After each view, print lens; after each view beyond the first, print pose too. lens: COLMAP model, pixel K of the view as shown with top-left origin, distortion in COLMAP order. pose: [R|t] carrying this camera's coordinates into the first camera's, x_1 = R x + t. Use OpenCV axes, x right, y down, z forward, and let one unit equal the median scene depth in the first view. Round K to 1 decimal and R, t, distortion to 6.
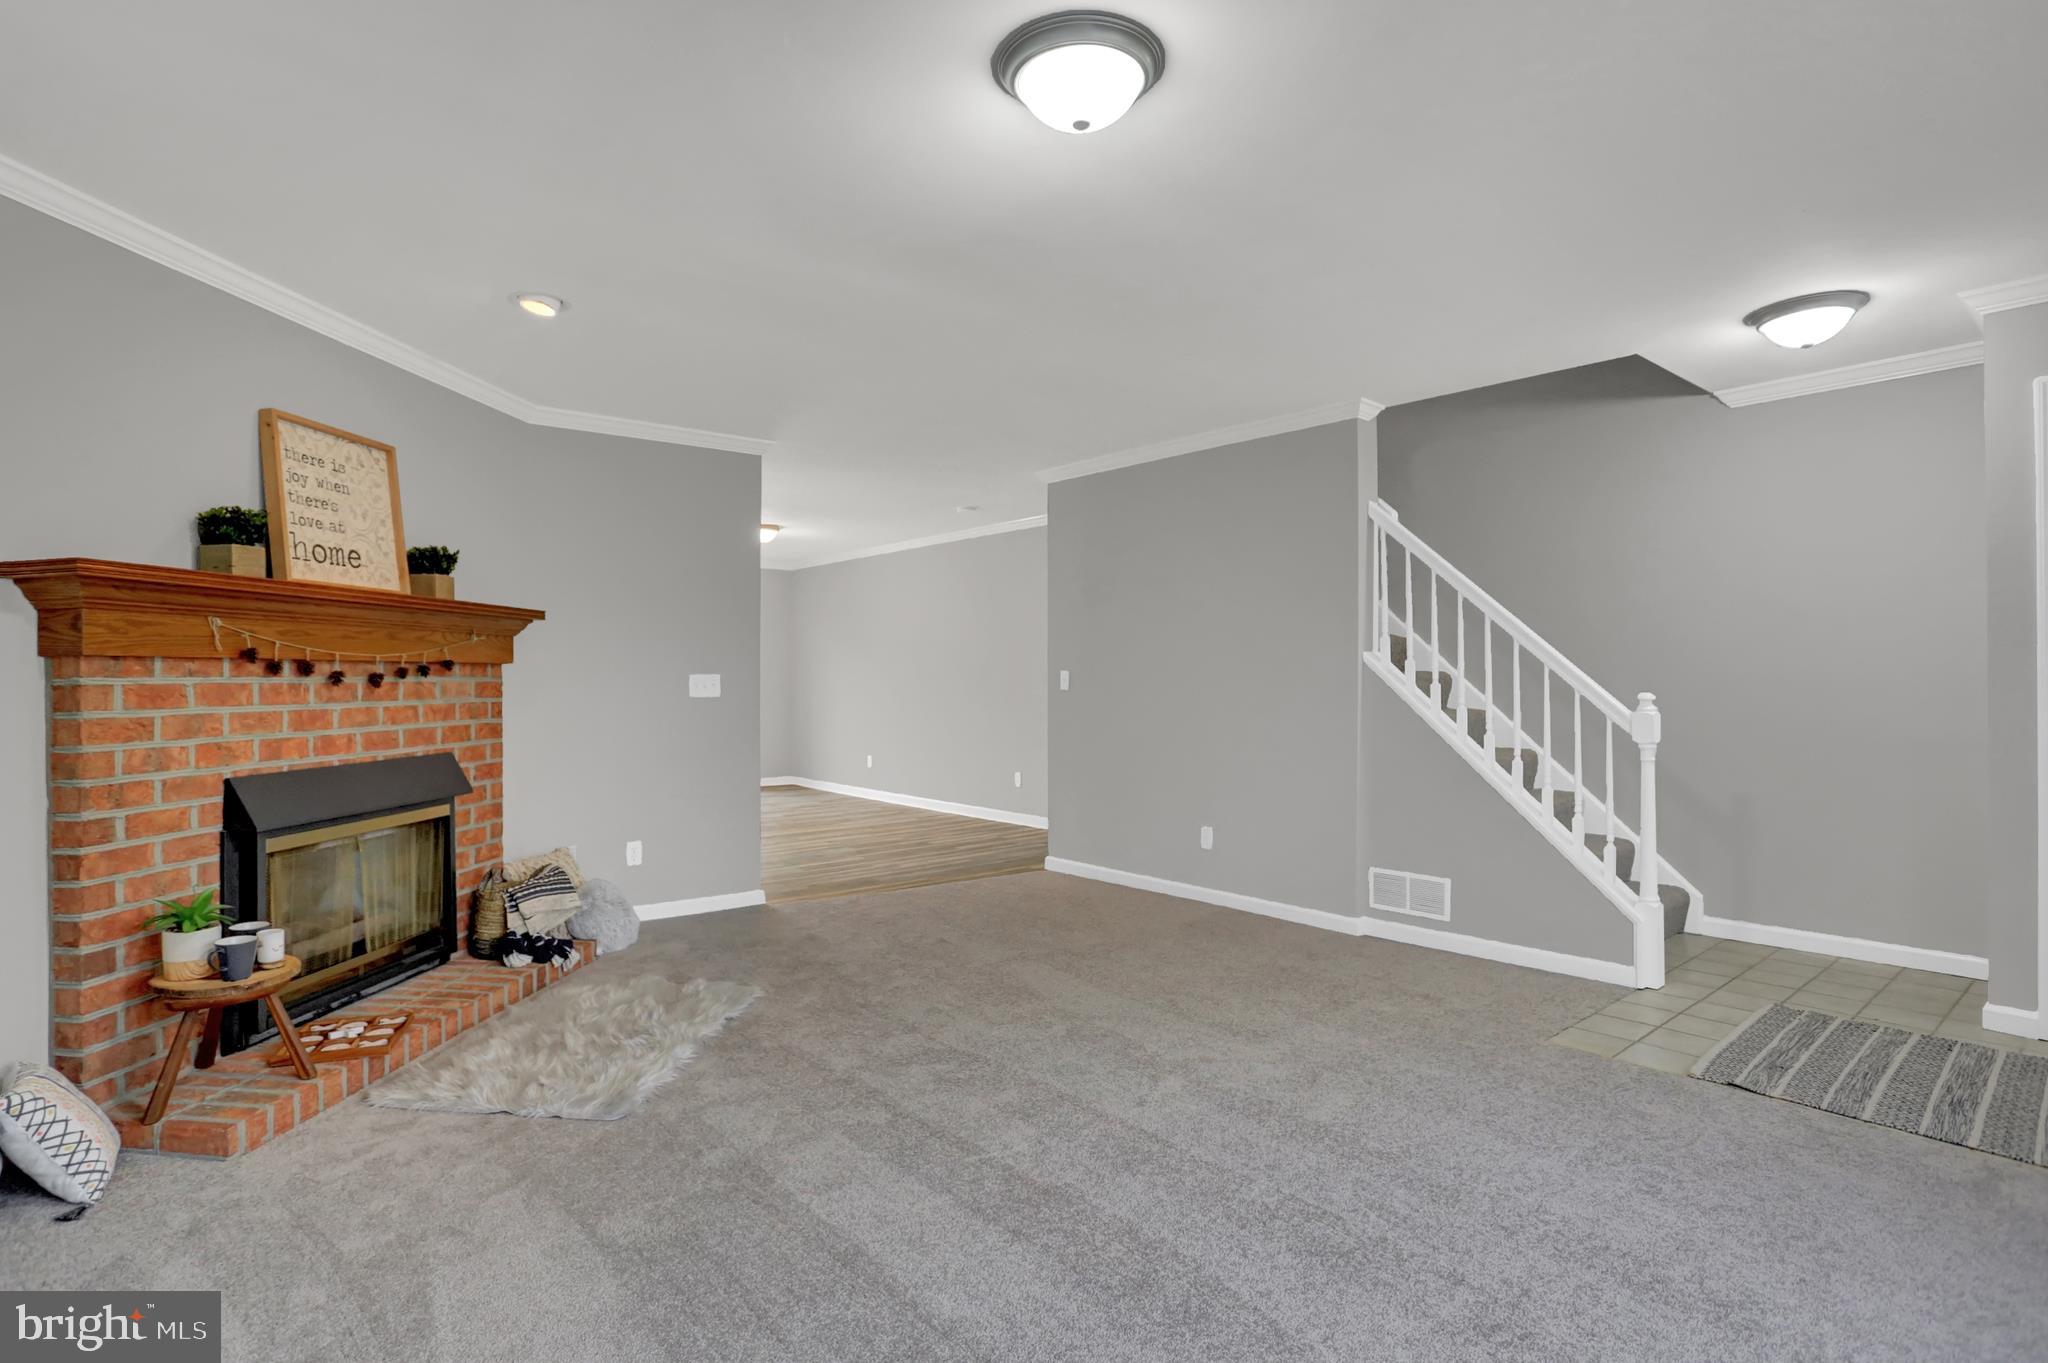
lens RADIAL K [[1006.0, 0, 1021.8], [0, 1006.0, 671.0], [0, 0, 1]] dist [-0.057808, 0.000900]
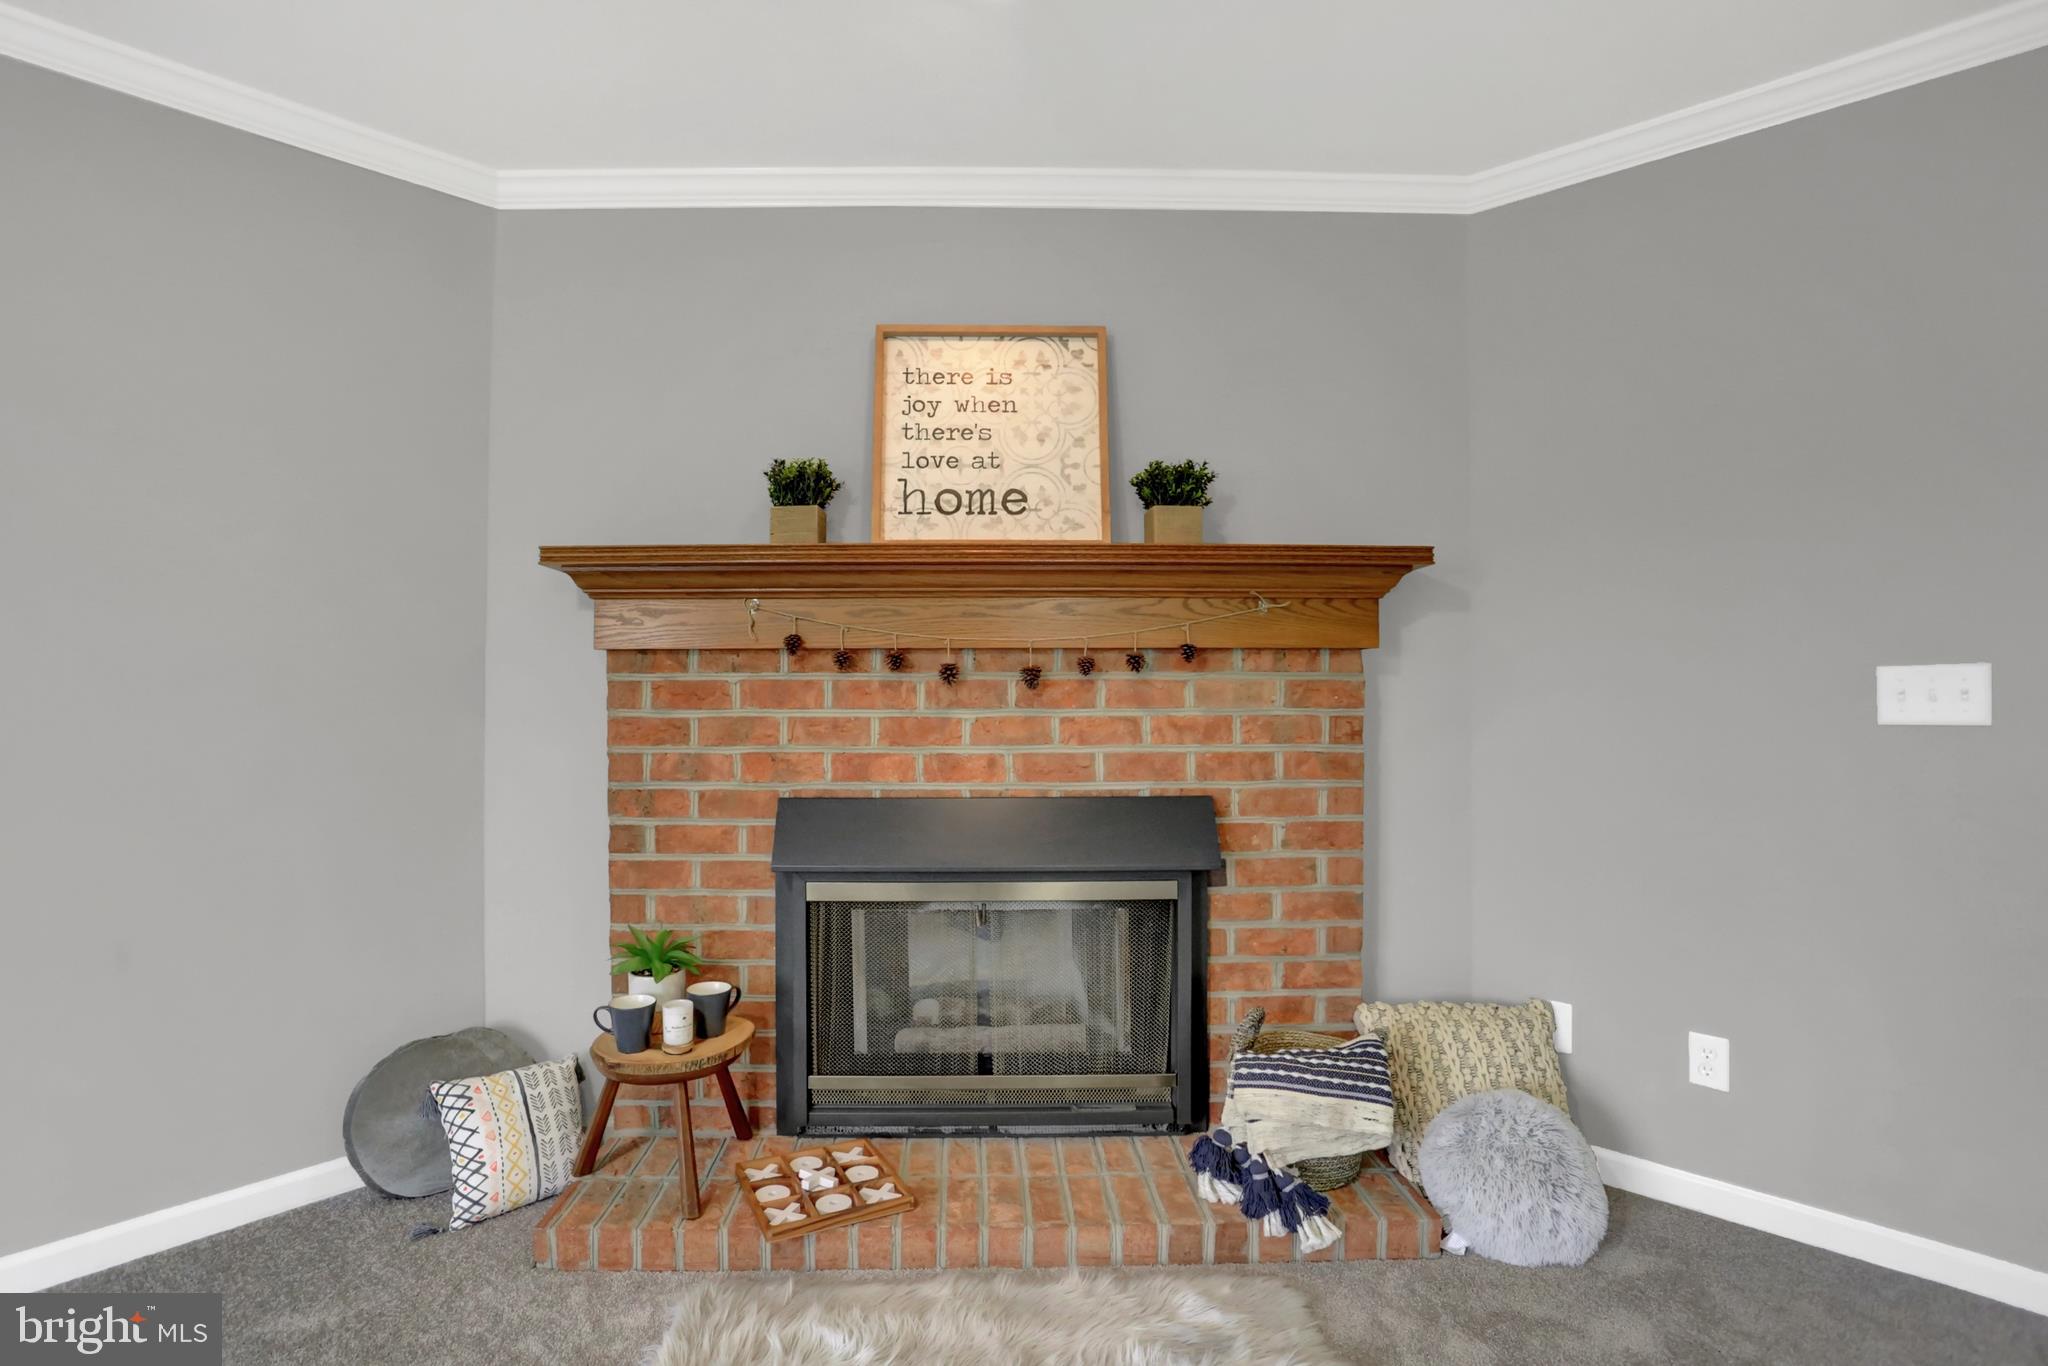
lens RADIAL K [[1006.0, 0, 1023.6], [0, 1006.0, 671.3], [0, 0, 1]] dist [-0.057808, 0.000900]
pose [[0.107073, 0.000730, -0.994251, 0.027618], [0.006156, 0.999980, 0.001398, 0.004601], [0.994232, -0.006270, 0.107067, 0.965966]]
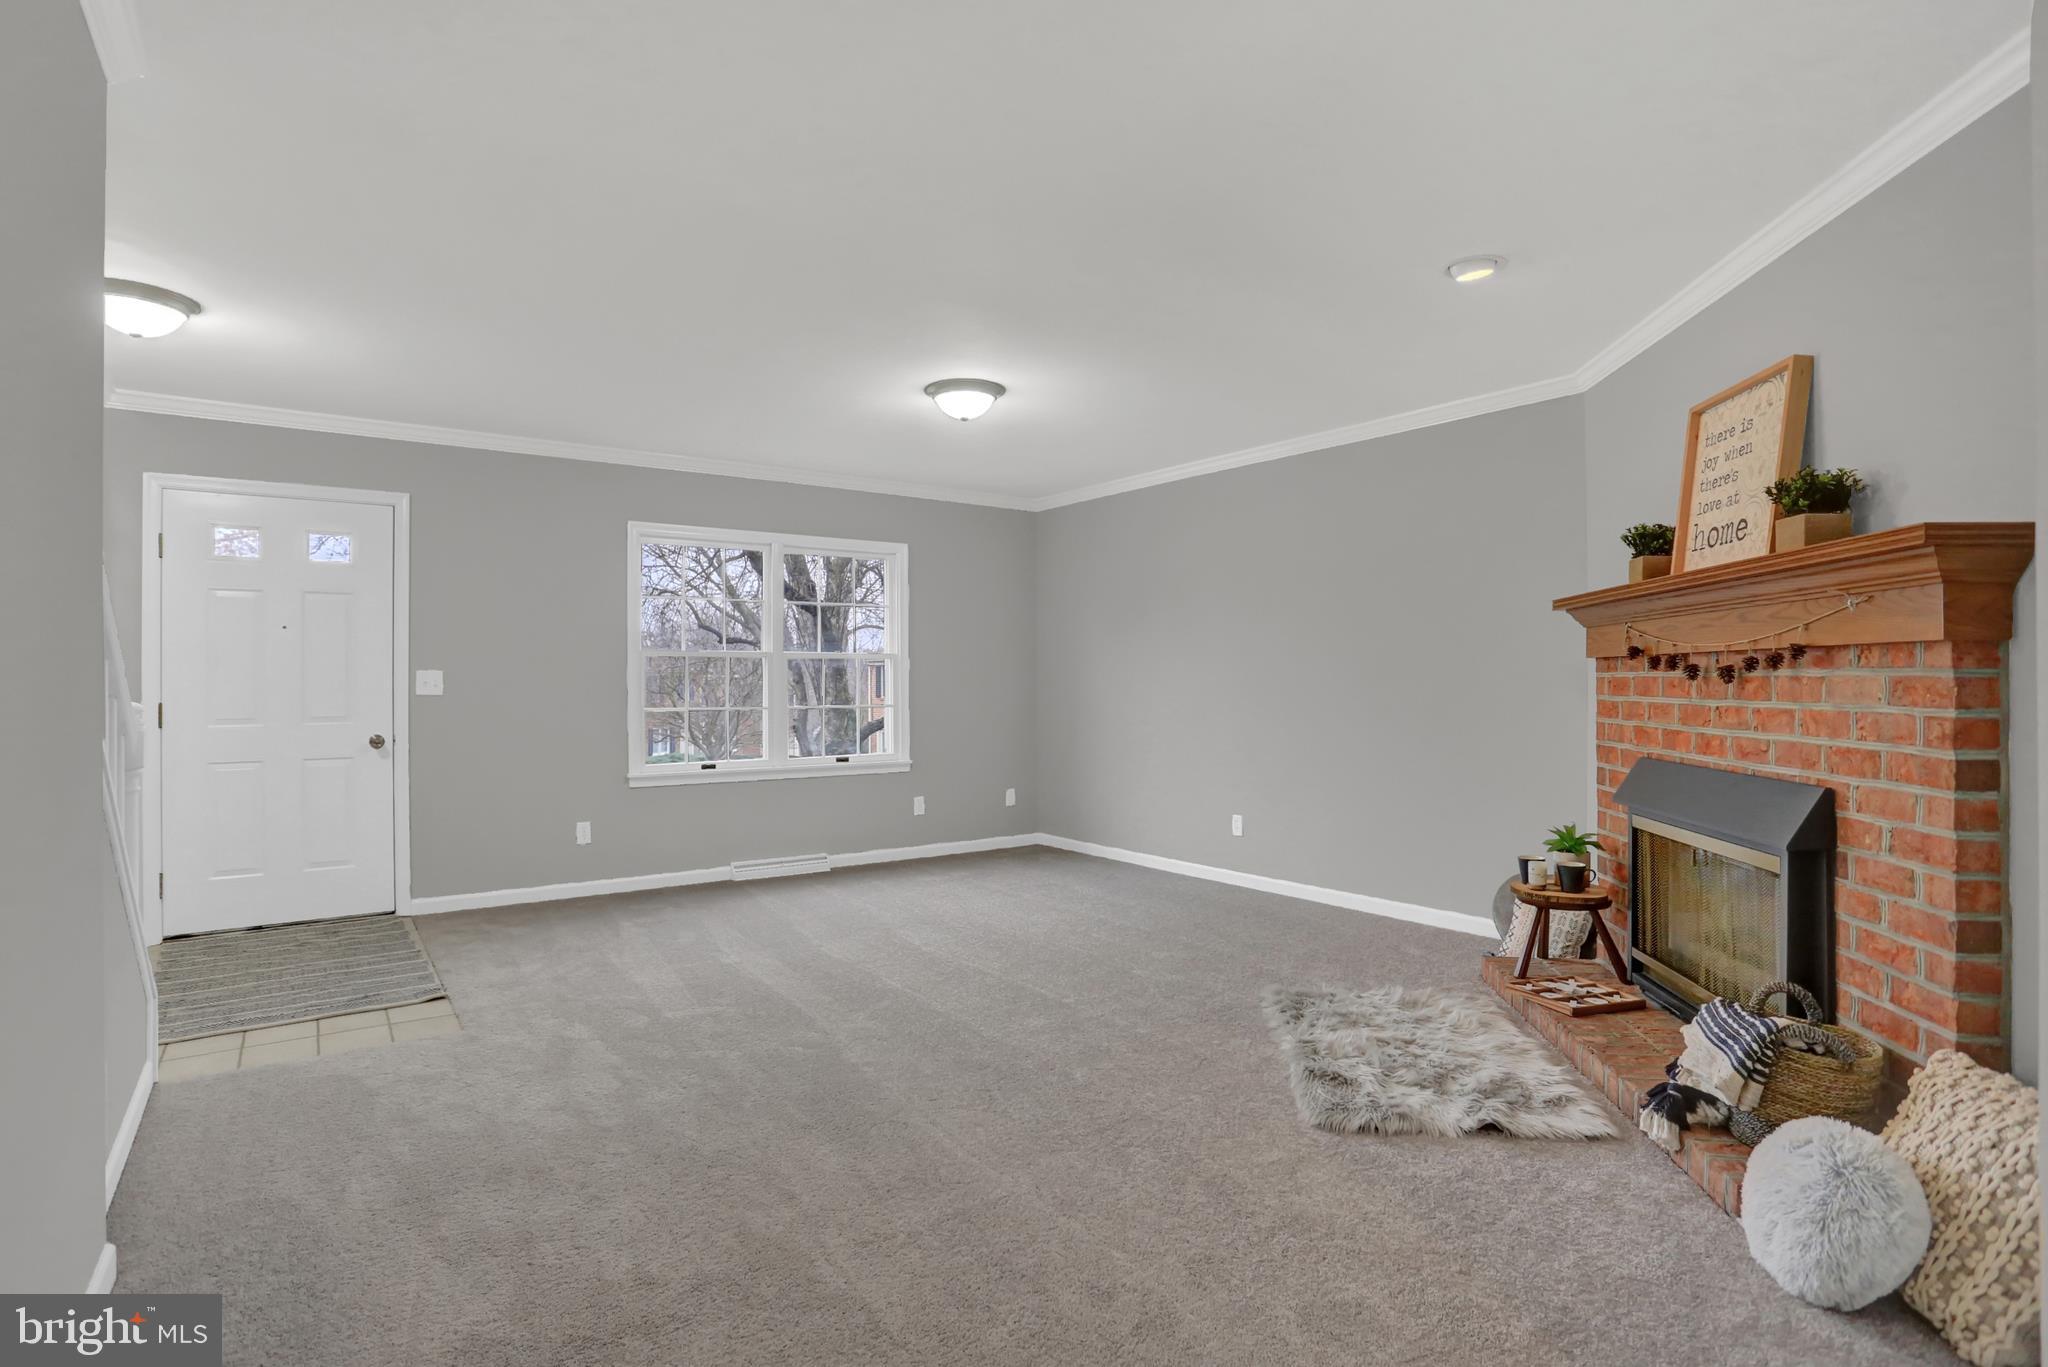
lens RADIAL K [[1006.0, 0, 1027.0], [0, 1006.0, 679.0], [0, 0, 1]] dist [-0.057808, 0.000900]
pose [[-0.998871, 0.003803, 0.047354, -0.113557], [0.003587, 0.999983, -0.004638, 0.015934], [-0.047371, -0.004463, -0.998867, 1.935809]]
